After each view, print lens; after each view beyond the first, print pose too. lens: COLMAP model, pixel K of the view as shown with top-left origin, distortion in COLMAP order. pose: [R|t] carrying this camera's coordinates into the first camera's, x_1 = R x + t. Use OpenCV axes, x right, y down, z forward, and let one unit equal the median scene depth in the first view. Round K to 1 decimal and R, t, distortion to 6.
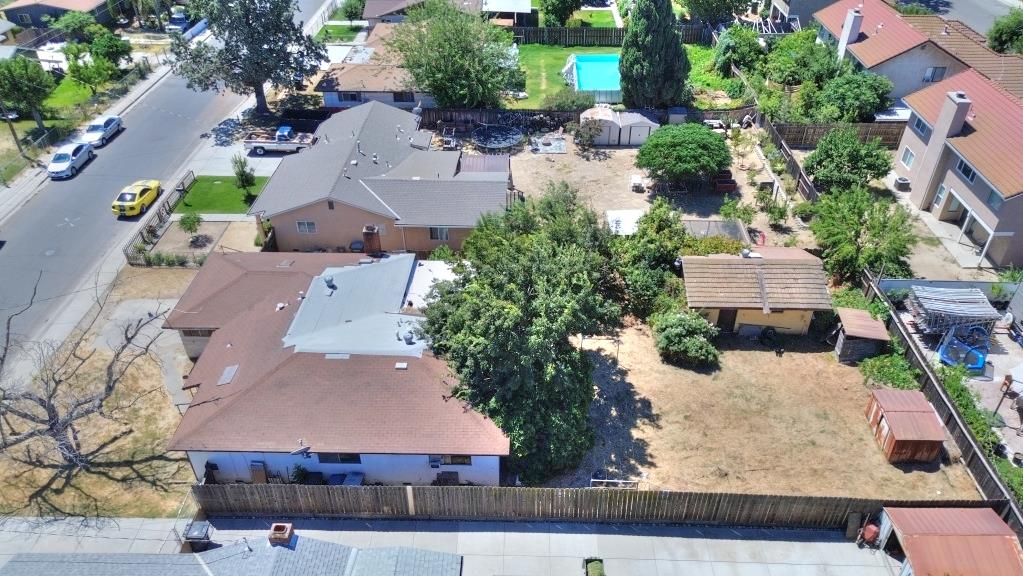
lens RADIAL K [[725.0, 0, 511.5], [0, 725.0, 288.0], [0, 0, 1]] dist [0.072002, -0.076286]
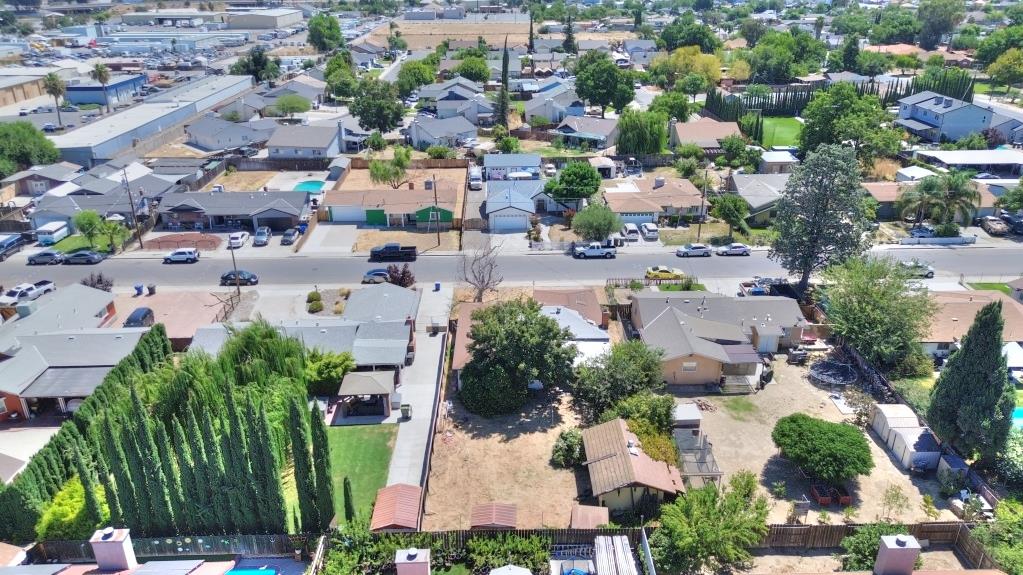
lens RADIAL K [[725.0, 0, 511.5], [0, 725.0, 287.5], [0, 0, 1]] dist [0.072002, -0.076286]
pose [[0.052801, 0.407362, -0.911739, 1.439320], [-0.587171, 0.751171, 0.301616, -0.546173], [0.807739, 0.519421, 0.278853, 0.312942]]
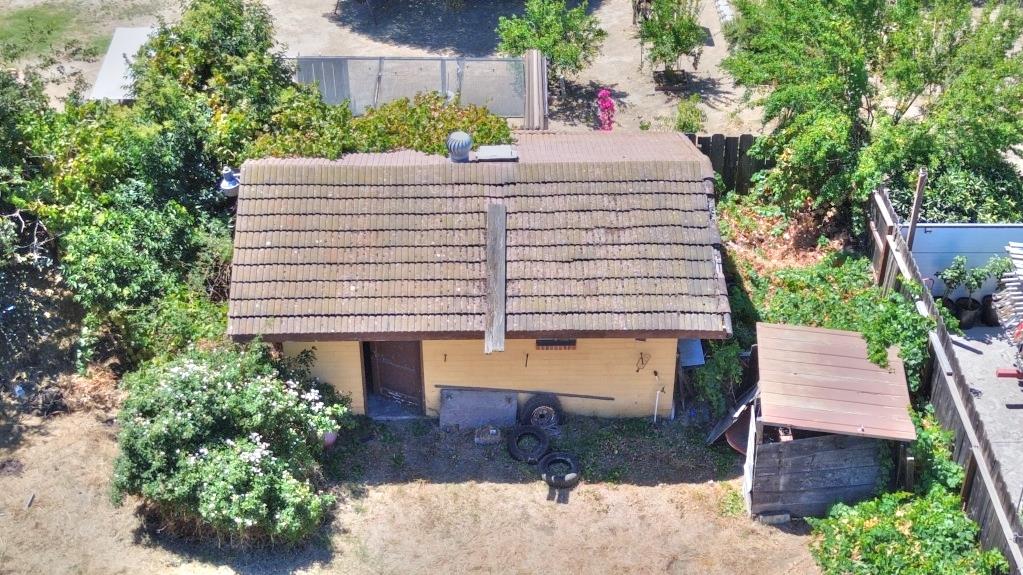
lens RADIAL K [[1405.5, 0, 511.5], [0, 1405.5, 287.5], [0, 0, 1]] dist [0.166411, -0.023177]
pose [[0.999200, -0.023289, 0.032499, 0.329504], [0.023170, 0.999723, 0.004037, 0.007624], [-0.032584, -0.003281, 0.999464, 0.445237]]
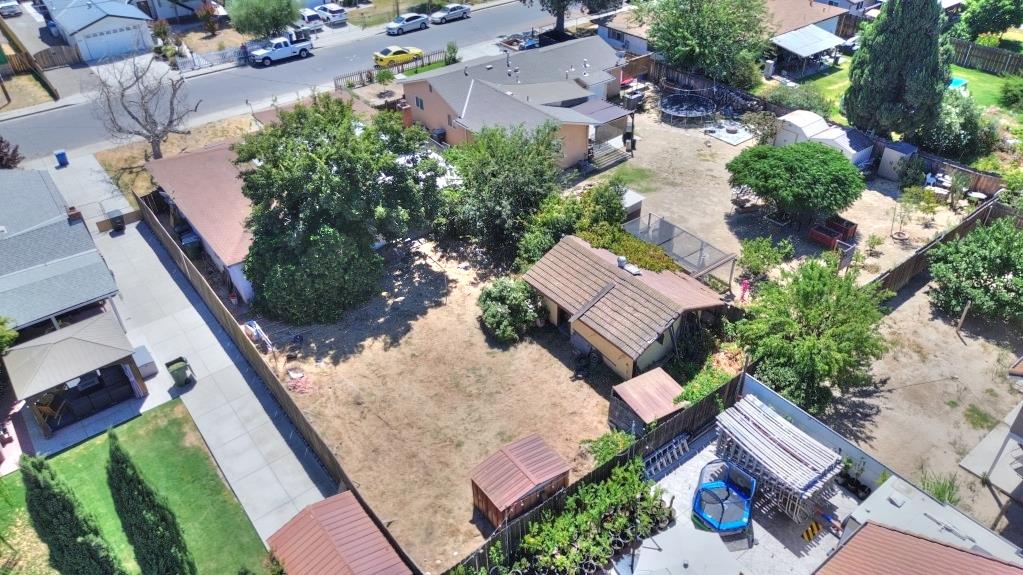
lens RADIAL K [[725.0, 0, 511.5], [0, 725.0, 287.5], [0, 0, 1]] dist [0.072002, -0.076286]
pose [[0.635489, 0.448343, -0.628603, 0.789126], [-0.440434, 0.879184, 0.181807, -0.118019], [0.634170, 0.161322, 0.756177, 0.311358]]
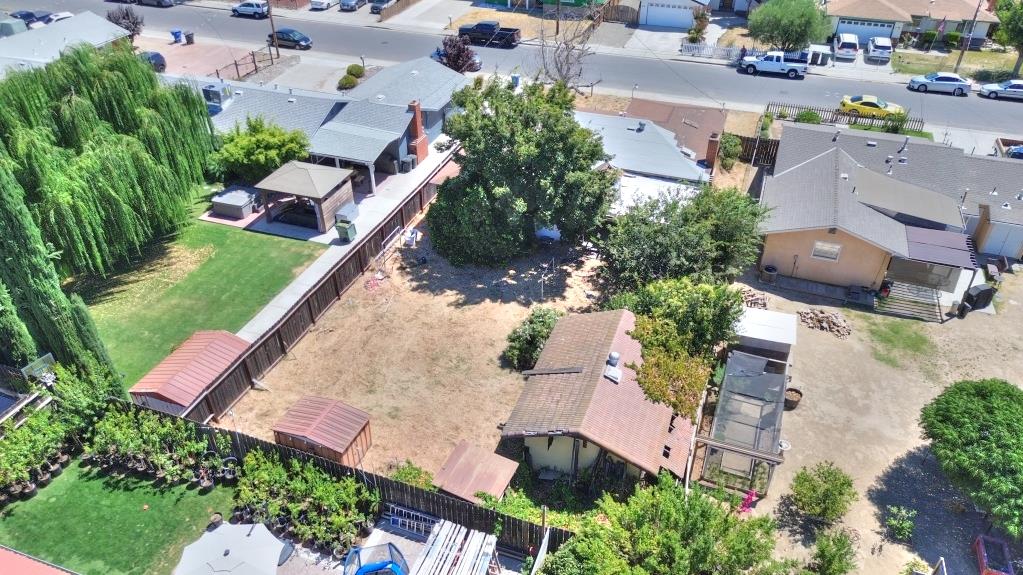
lens RADIAL K [[725.0, 0, 511.5], [0, 725.0, 287.5], [0, 0, 1]] dist [0.072002, -0.076286]
pose [[-0.306241, 0.553623, -0.774414, 0.874717], [-0.562912, 0.550720, 0.616309, -0.469620], [0.767689, 0.624667, 0.142988, 0.799508]]
